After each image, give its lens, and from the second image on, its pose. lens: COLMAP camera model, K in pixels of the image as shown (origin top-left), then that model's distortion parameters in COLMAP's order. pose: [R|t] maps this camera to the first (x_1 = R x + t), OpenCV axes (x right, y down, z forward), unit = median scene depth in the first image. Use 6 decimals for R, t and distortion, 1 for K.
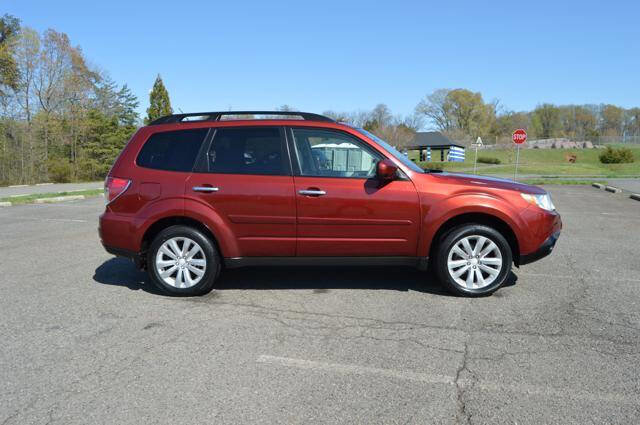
lens RADIAL K [[503.5, 0, 328.3], [0, 503.5, 212.2], [0, 0, 1]] dist [-0.093333, 0.033625]
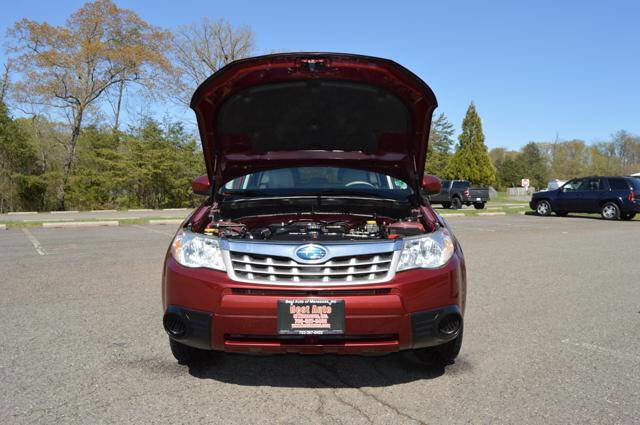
lens RADIAL K [[503.5, 0, 328.3], [0, 503.5, 212.2], [0, 0, 1]] dist [-0.093333, 0.033625]
pose [[0.809758, 0.050502, -0.584587, 0.020001], [-0.083417, 0.996078, -0.029497, -0.001200], [0.580805, 0.072650, 0.810795, 0.030623]]
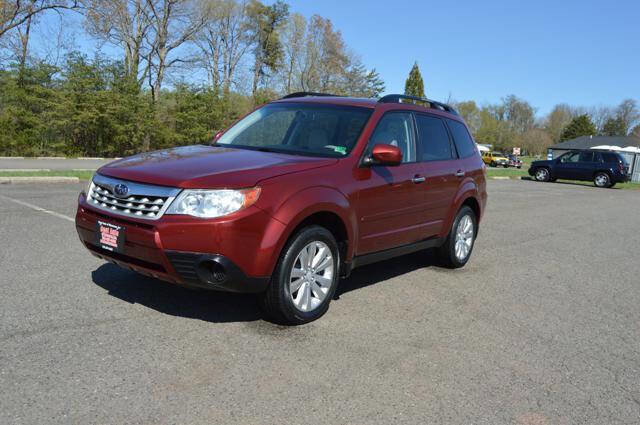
lens RADIAL K [[551.1, 0, 330.1], [0, 551.1, 211.0], [0, 0, 1]] dist [-0.081168, 0.022041]
pose [[0.926894, 0.114234, -0.357517, -0.069368], [-0.112025, 0.993340, 0.026957, 0.011091], [0.358216, 0.015065, 0.933517, -0.086915]]
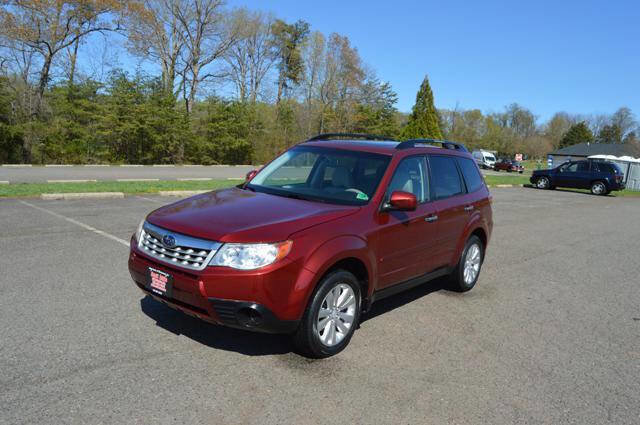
lens RADIAL K [[503.5, 0, 328.3], [0, 503.5, 212.2], [0, 0, 1]] dist [-0.093333, 0.033625]
pose [[0.912846, 0.119845, -0.390320, -0.070378], [-0.114498, 0.992733, 0.037033, 0.004878], [0.391922, 0.010886, 0.919934, -0.088726]]
